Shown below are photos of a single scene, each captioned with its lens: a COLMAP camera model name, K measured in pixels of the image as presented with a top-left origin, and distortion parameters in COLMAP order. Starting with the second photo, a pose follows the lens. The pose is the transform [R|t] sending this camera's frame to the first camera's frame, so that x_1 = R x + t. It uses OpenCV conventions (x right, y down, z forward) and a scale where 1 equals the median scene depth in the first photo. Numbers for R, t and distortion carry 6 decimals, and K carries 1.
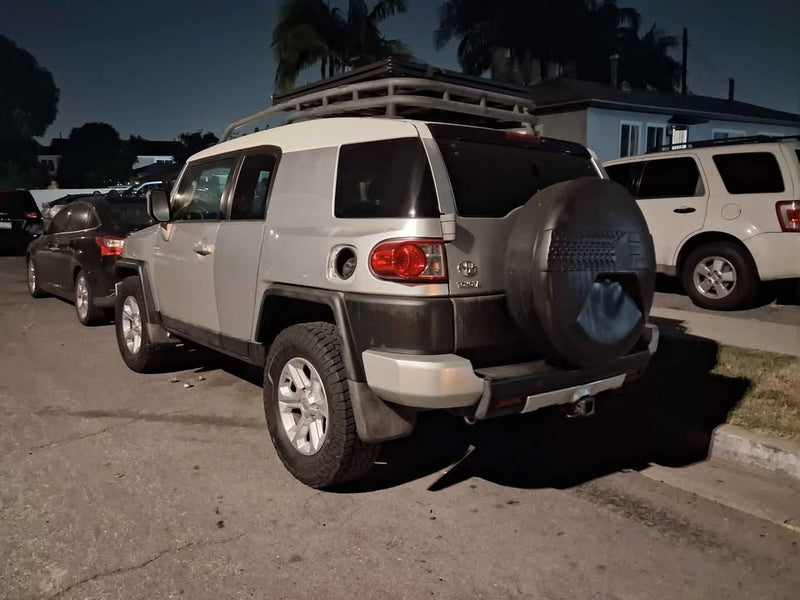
lens RADIAL K [[638.8, 0, 398.4], [0, 638.8, 305.0], [0, 0, 1]] dist [0.006375, -0.005363]
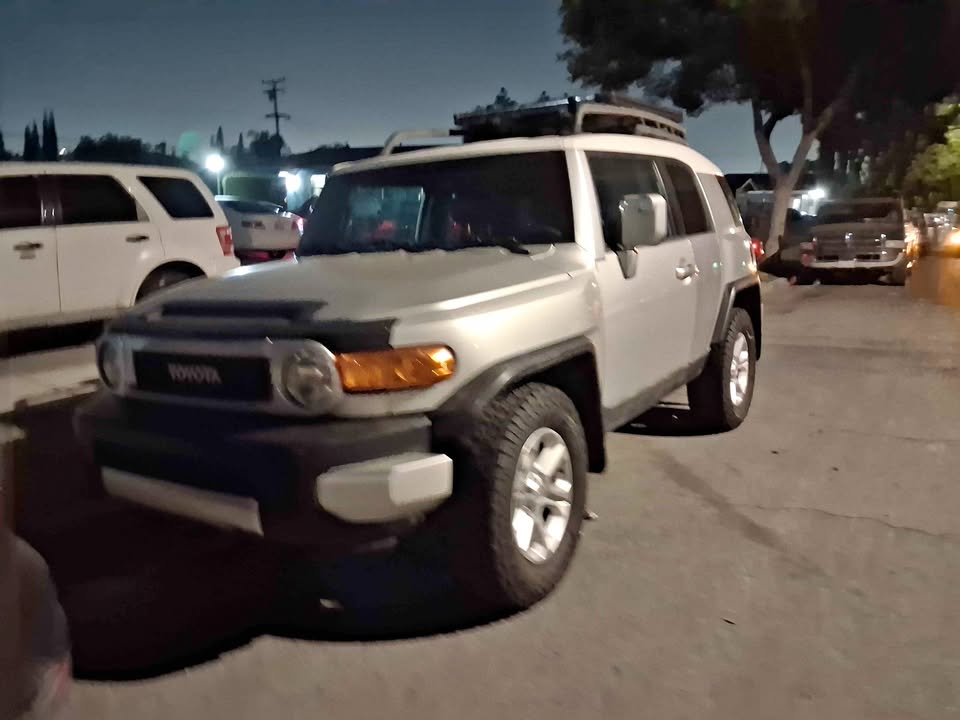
lens RADIAL K [[769.4, 0, 465.9], [0, 769.4, 378.9], [0, 0, 1]] dist [0.007502, 0.001876]
pose [[-0.309959, -0.179108, 0.933727, -1.351978], [0.170001, 0.955827, 0.239781, -0.279031], [-0.935428, 0.233057, -0.265819, 1.791936]]
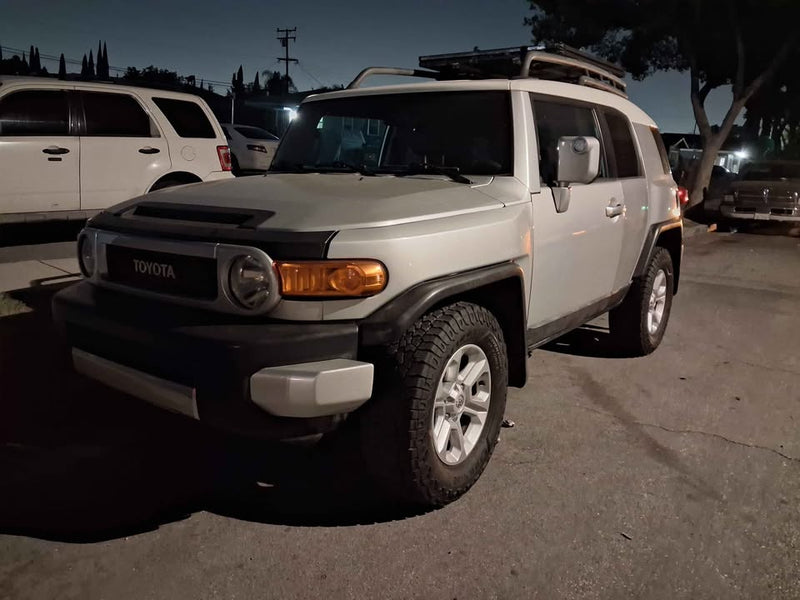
lens RADIAL K [[639.7, 0, 400.0], [0, 639.7, 300.0], [0, 0, 1]] dist [0.012475, 0.000000]
pose [[-0.253171, -0.216837, 0.942808, -1.292969], [0.107090, 0.962286, 0.250074, -0.261167], [-0.961476, 0.164276, -0.220402, 1.741369]]
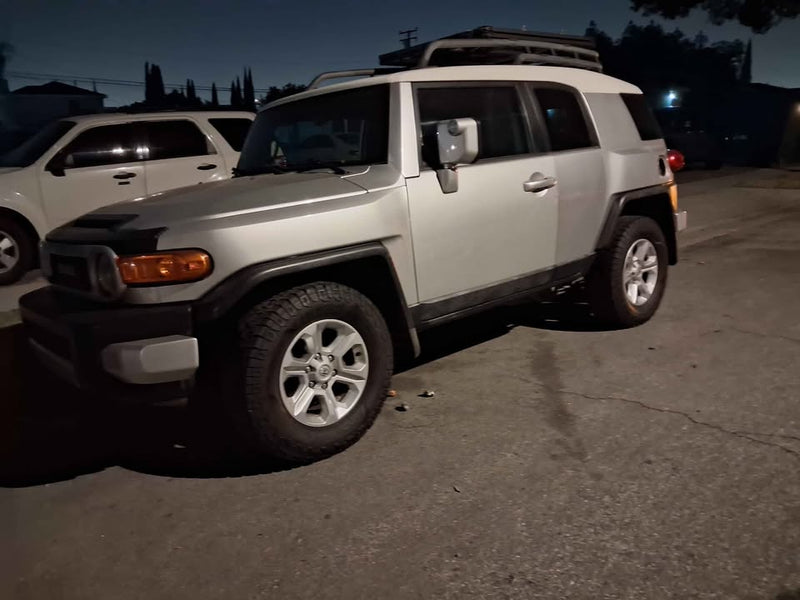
lens RADIAL K [[639.6, 0, 403.6], [0, 639.6, 300.0], [0, 0, 1]] dist [0.008738, -0.005398]
pose [[-0.051773, -0.218041, 0.974565, -1.428567], [0.213103, 0.950985, 0.224086, -0.205898], [-0.975657, 0.219285, -0.002770, 1.412781]]
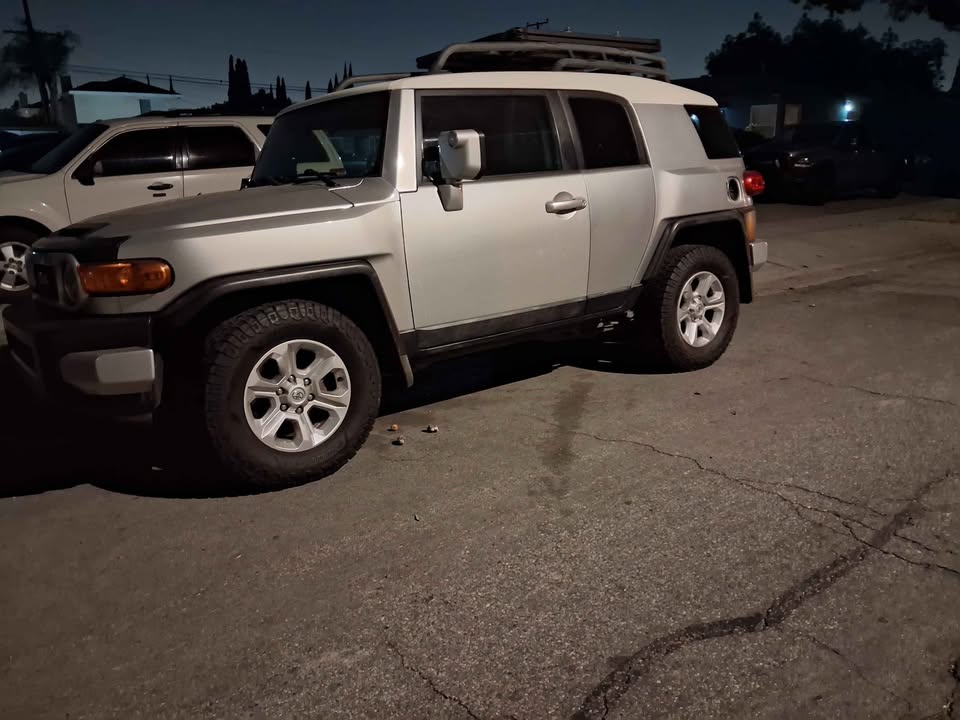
lens RADIAL K [[766.8, 0, 480.0], [0, 766.8, 360.0], [0, 0, 1]] dist [0.006891, -0.005015]
pose [[0.015729, -0.235789, 0.971677, -1.540042], [0.191343, 0.954547, 0.228535, -0.167828], [-0.981397, 0.182328, 0.060131, 1.247205]]
